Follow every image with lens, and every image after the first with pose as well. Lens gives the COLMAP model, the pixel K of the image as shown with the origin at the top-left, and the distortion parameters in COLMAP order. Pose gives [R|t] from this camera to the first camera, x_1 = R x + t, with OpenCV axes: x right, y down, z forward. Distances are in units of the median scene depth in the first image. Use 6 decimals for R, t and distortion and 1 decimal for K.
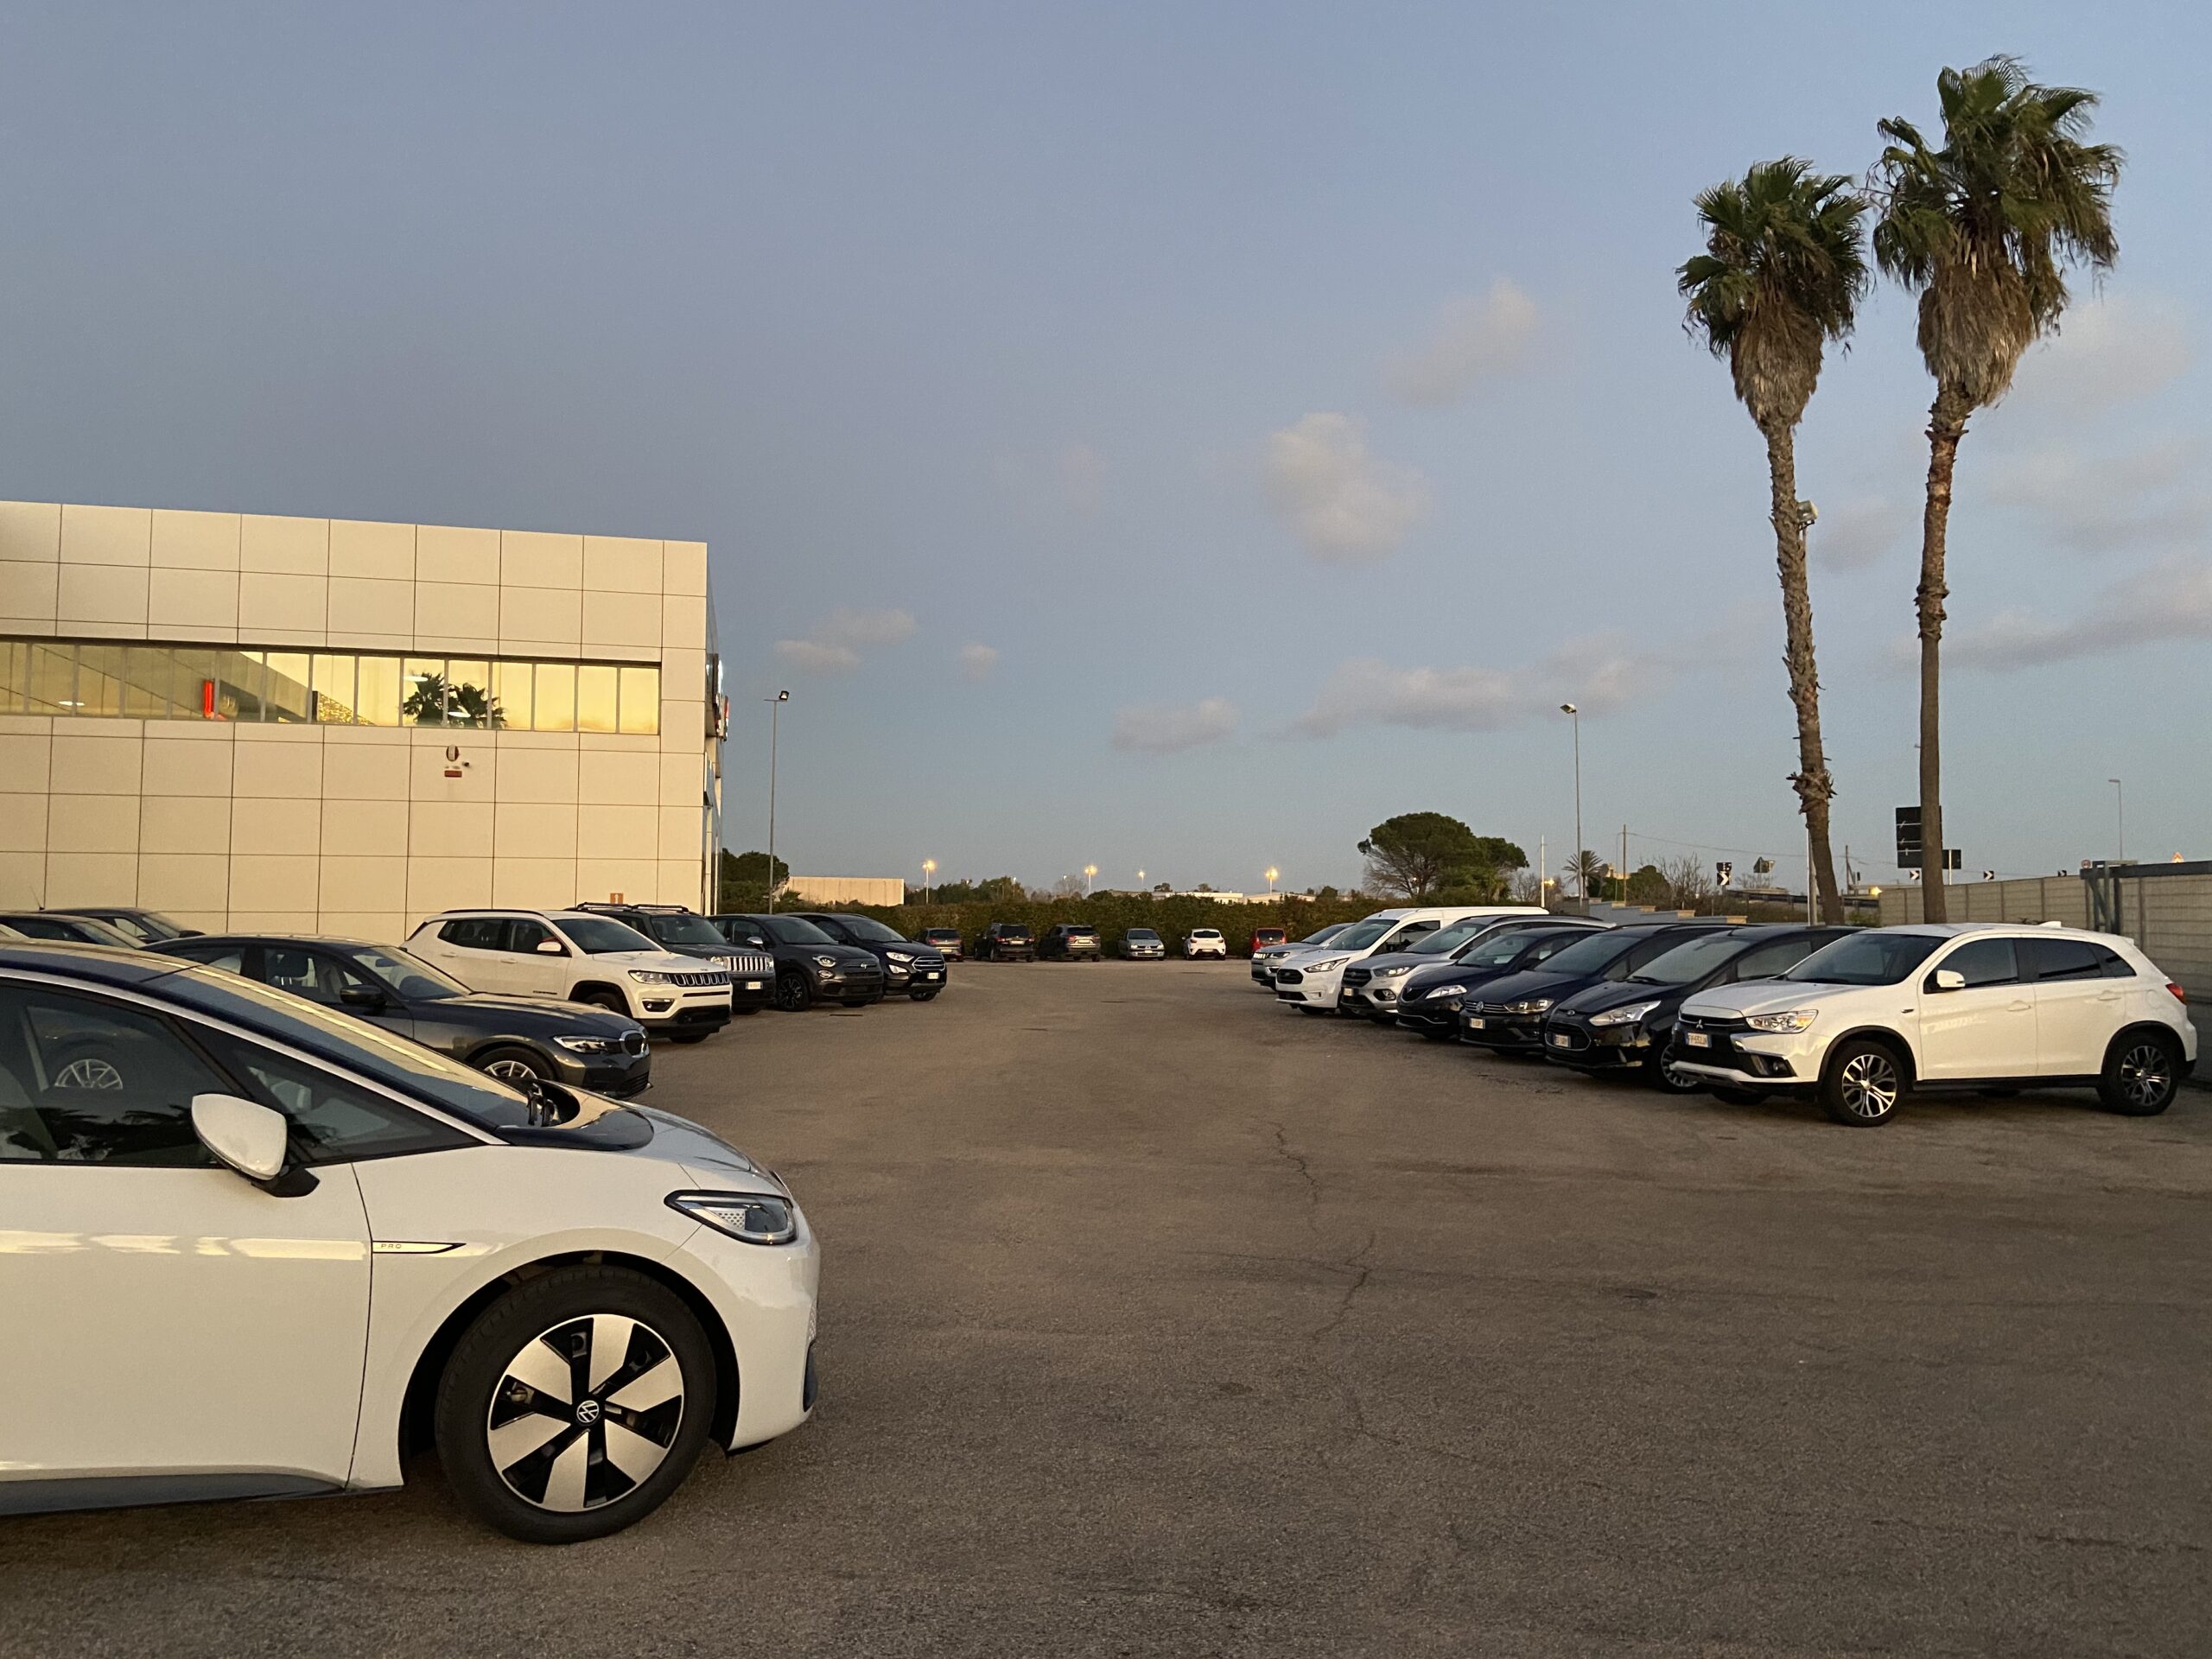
lens RADIAL K [[1676.3, 0, 1099.6], [0, 1676.3, 814.2], [0, 0, 1]] dist [0.088704, -0.036860]
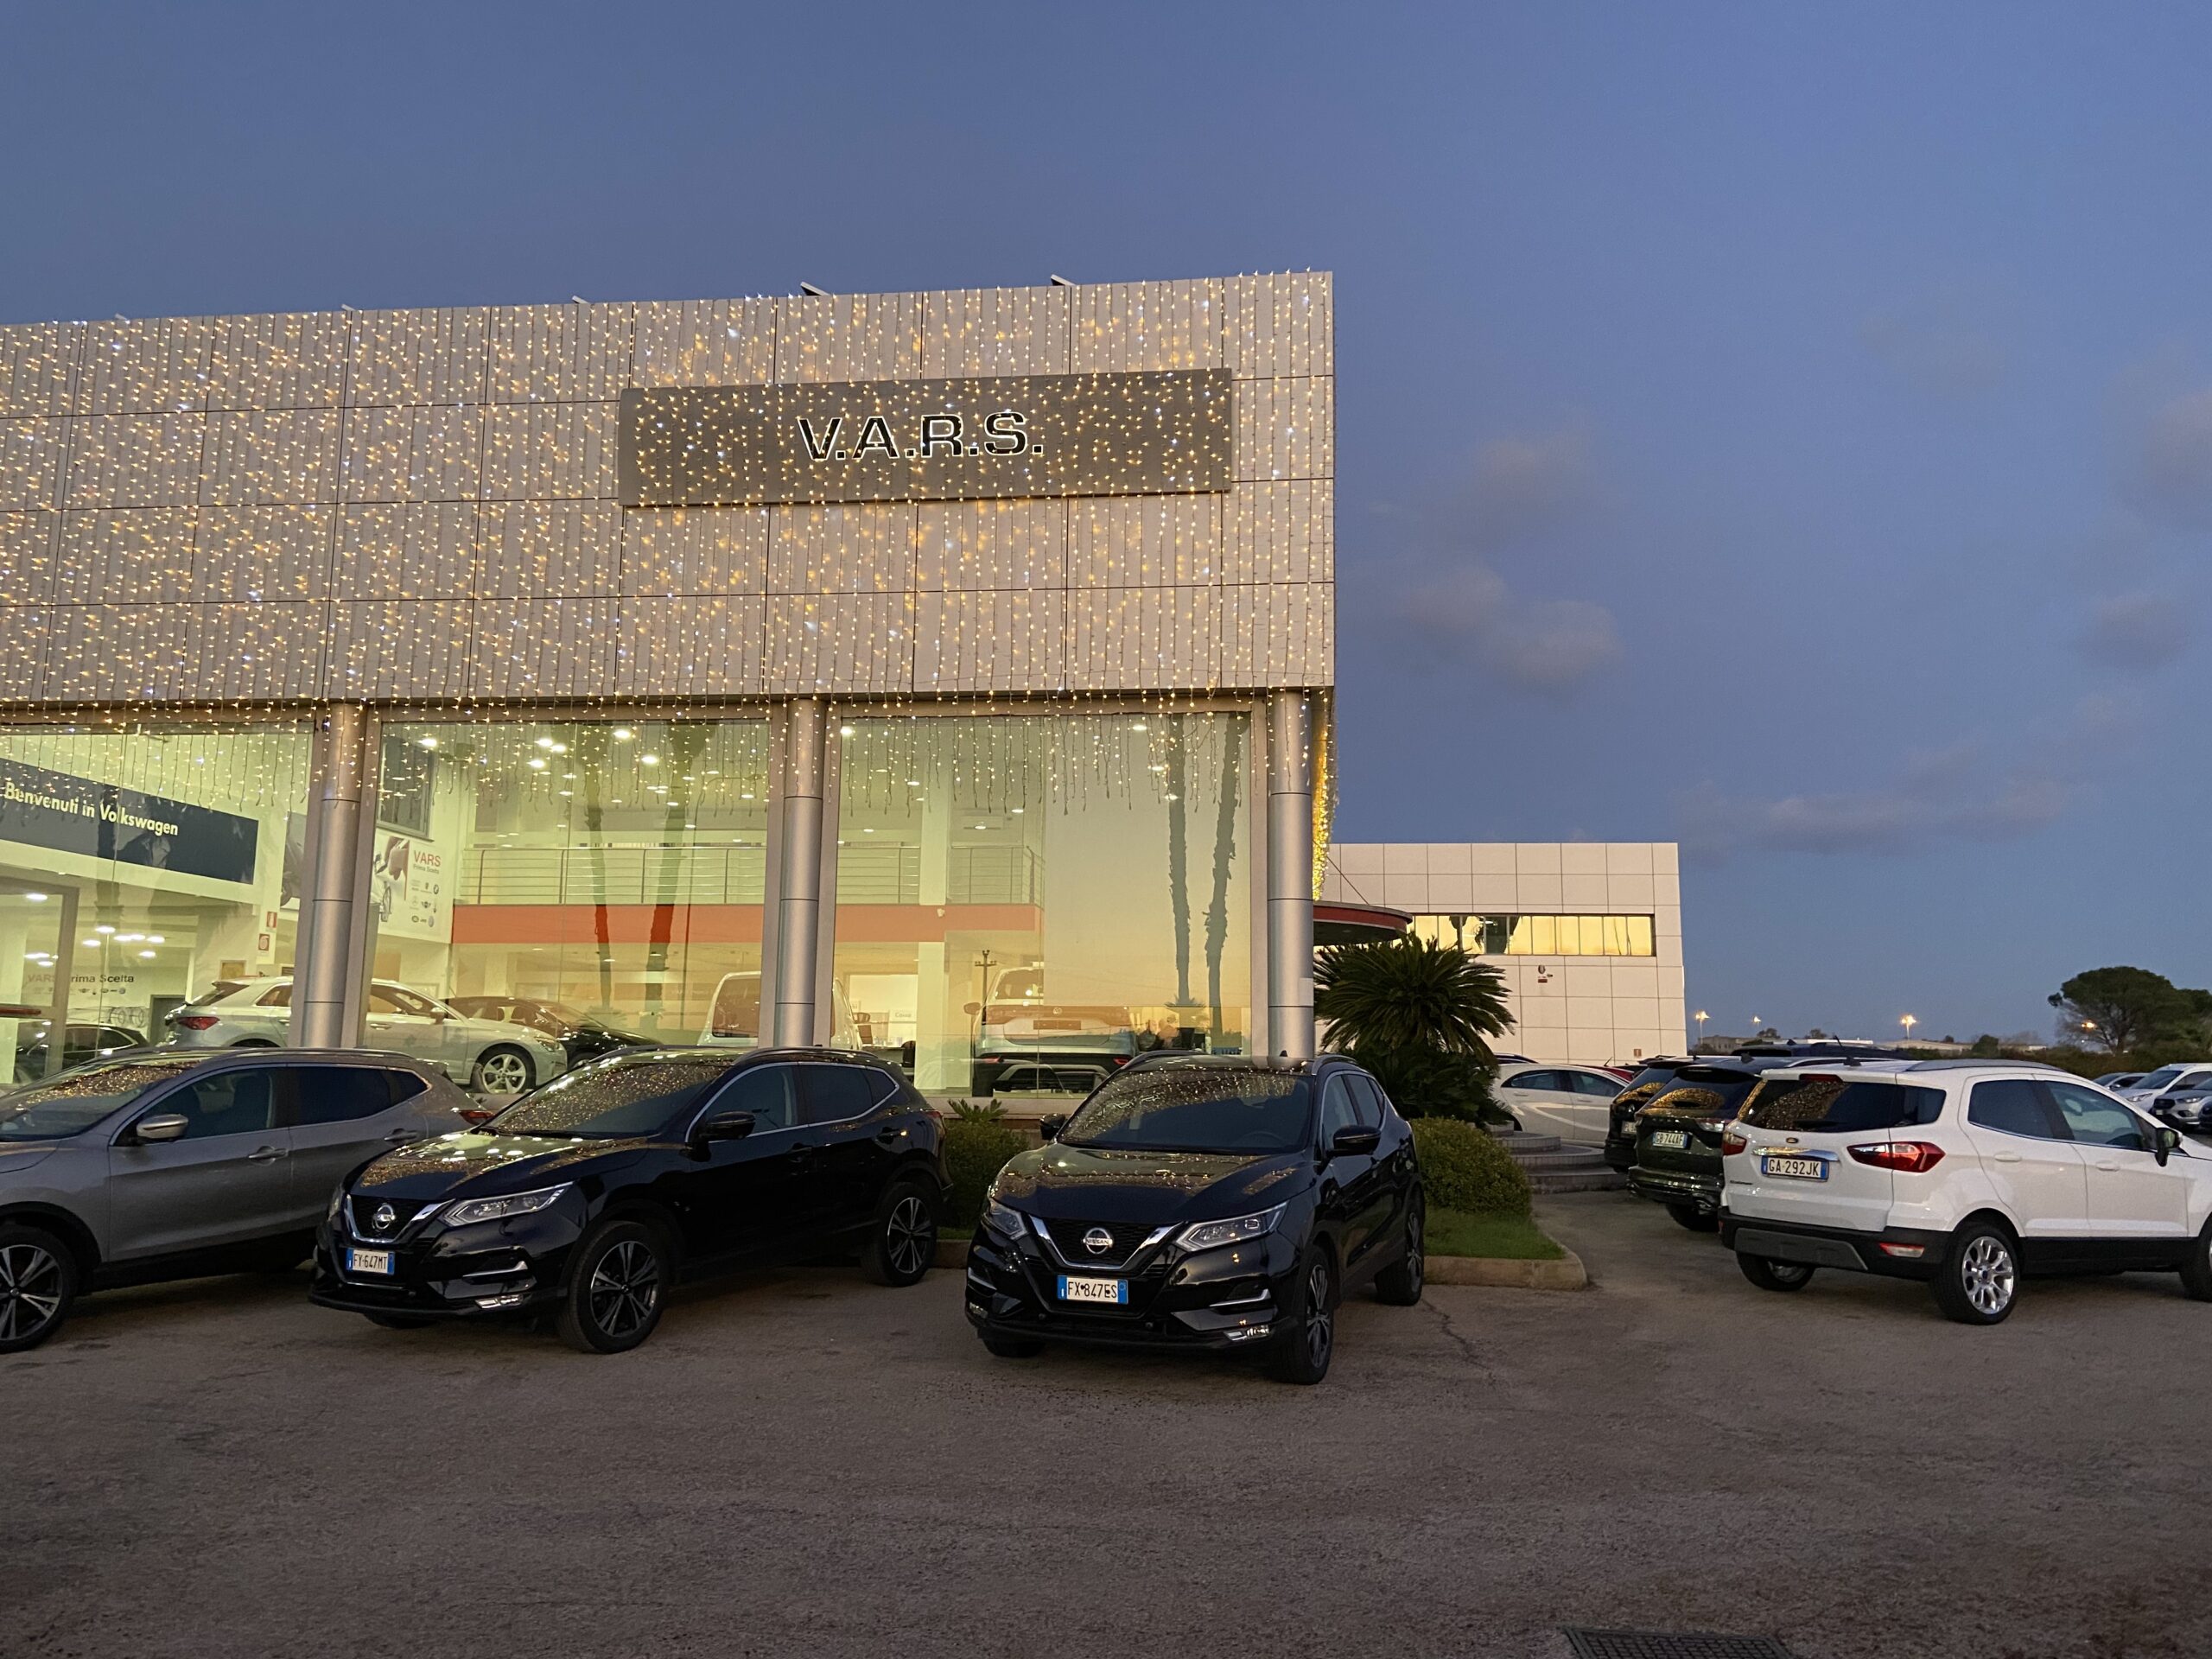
lens RADIAL K [[1676.3, 0, 1108.5], [0, 1676.3, 826.9], [0, 0, 1]] dist [0.088704, -0.036860]
pose [[0.948687, -0.039463, -0.313744, -0.327221], [0.015507, 0.996795, -0.078487, -0.069921], [0.315836, 0.069594, 0.946258, -1.116786]]
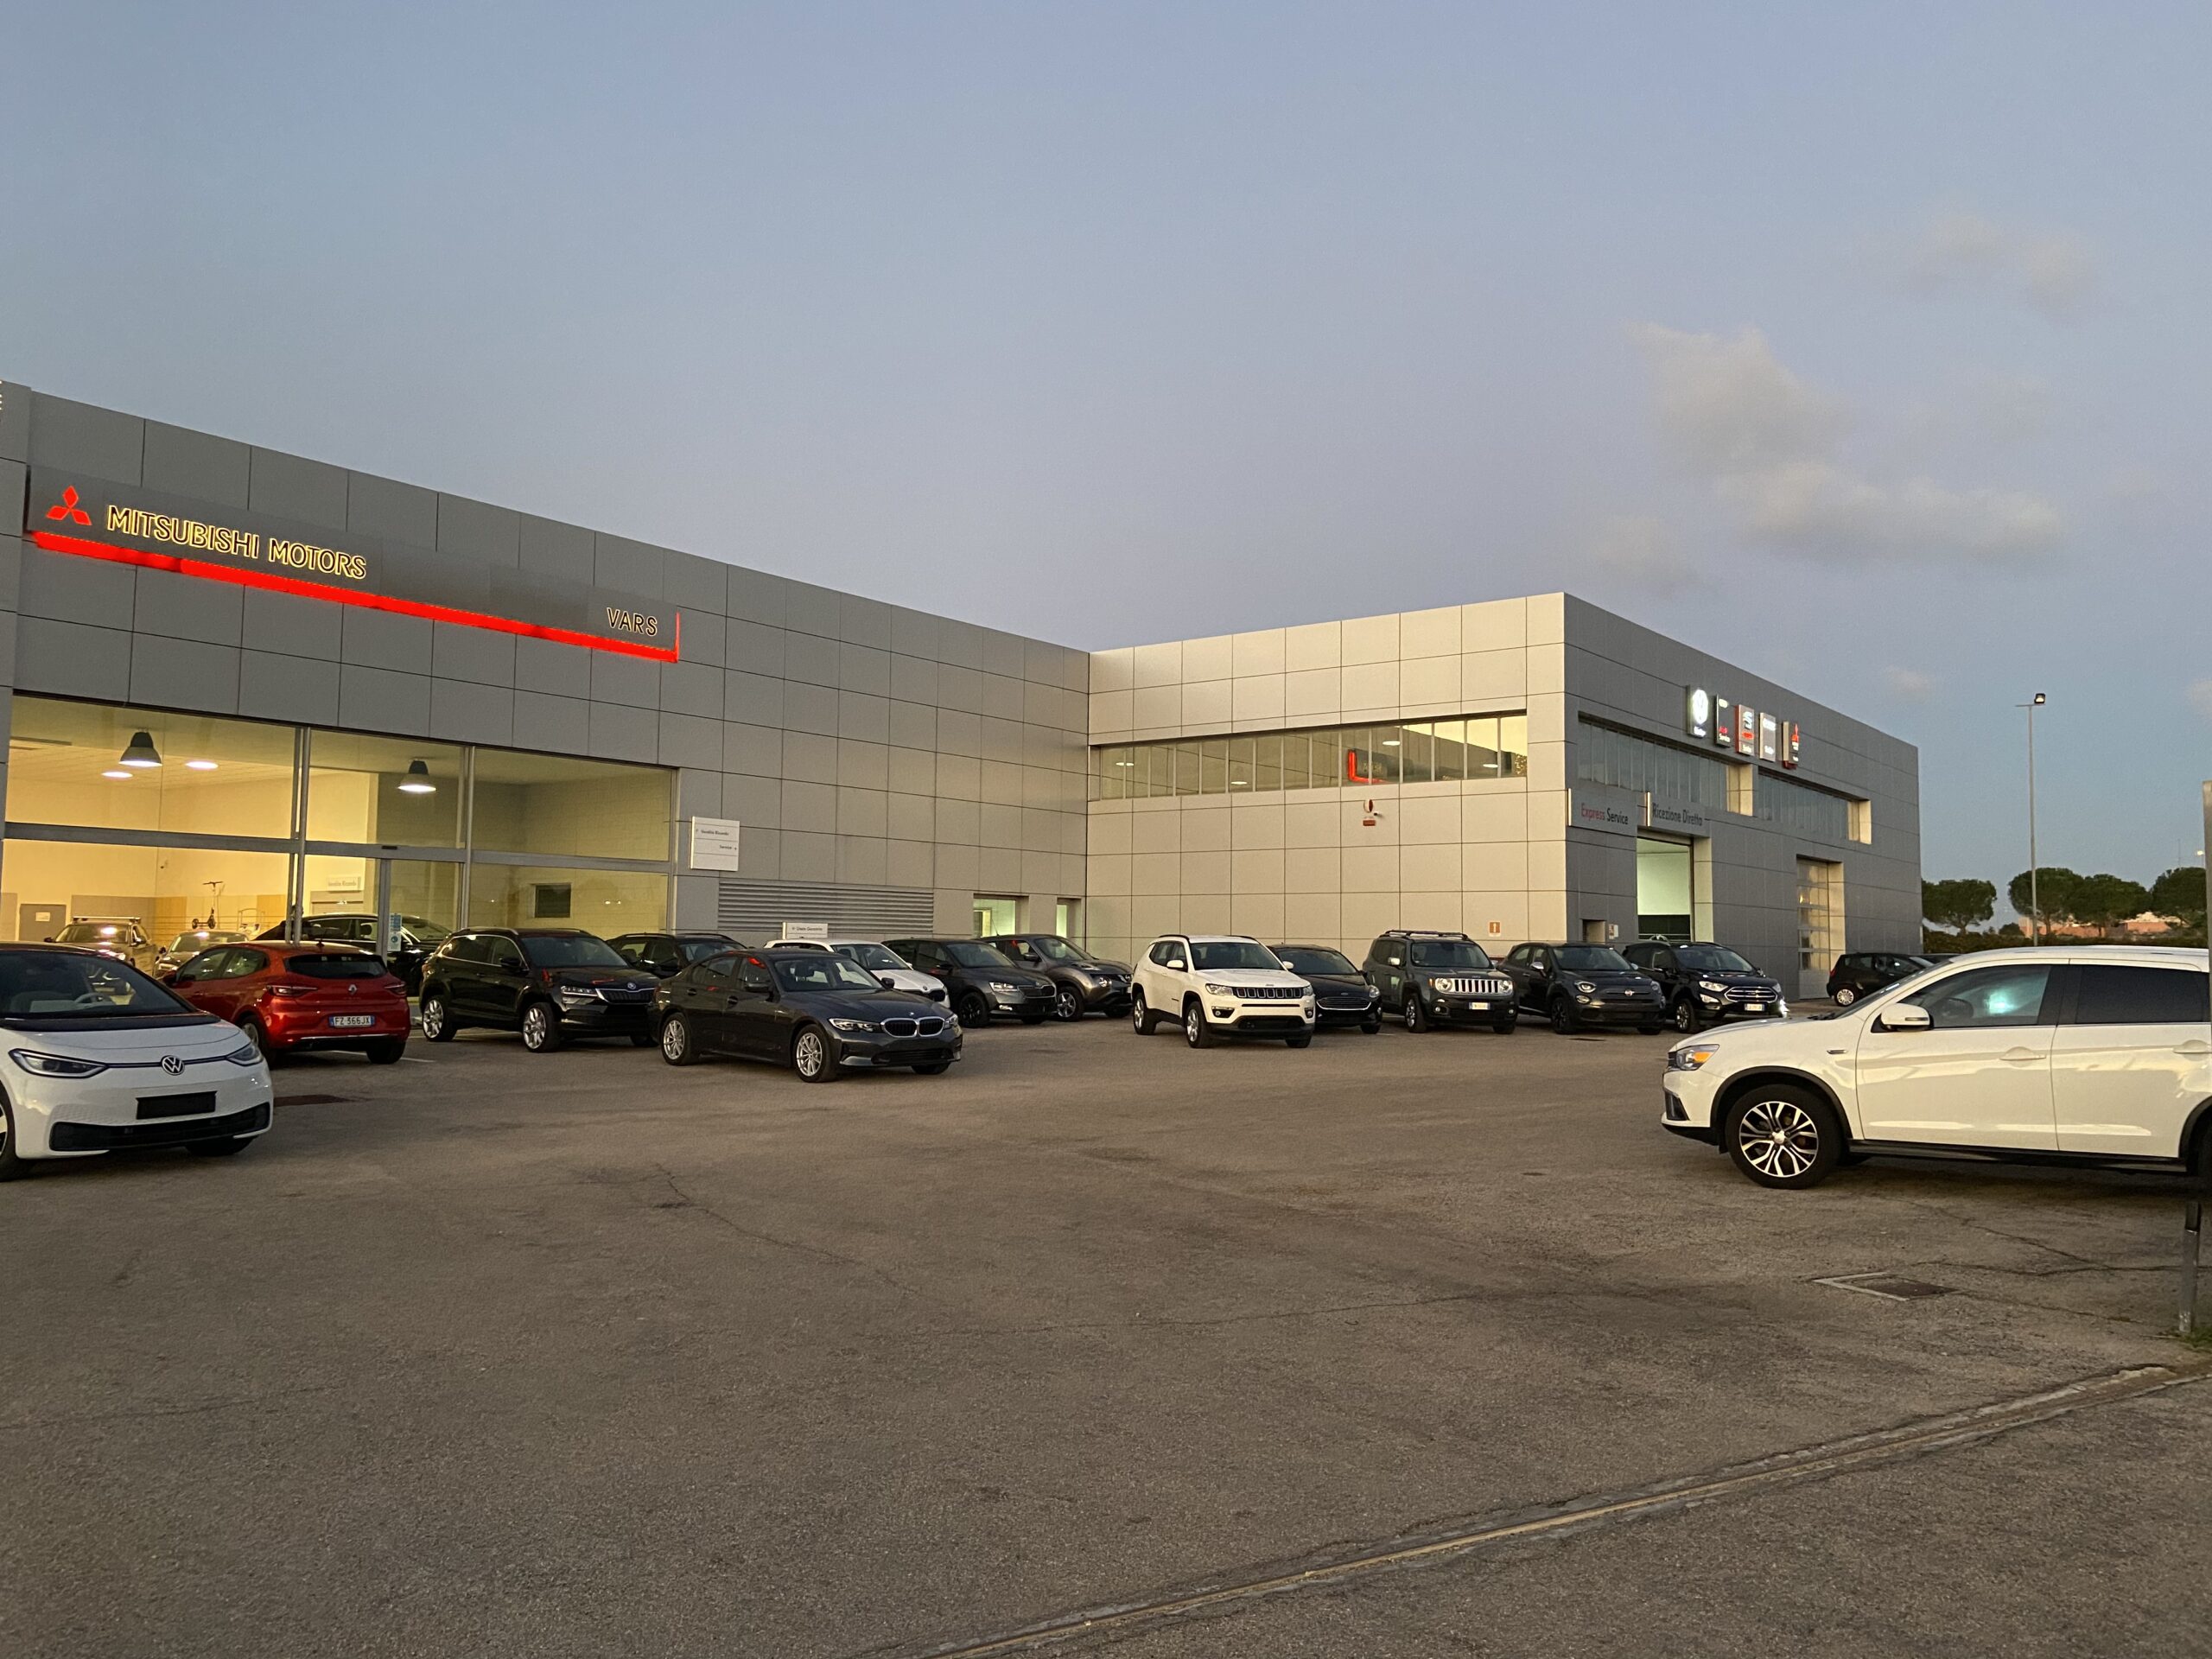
lens RADIAL K [[1676.3, 0, 1109.7], [0, 1676.3, 824.4], [0, 0, 1]] dist [0.088704, -0.036860]
pose [[0.642275, -0.053005, -0.764639, 0.532477], [0.042898, 0.998528, -0.033185, 0.011343], [0.765273, -0.011488, 0.643604, 0.129106]]
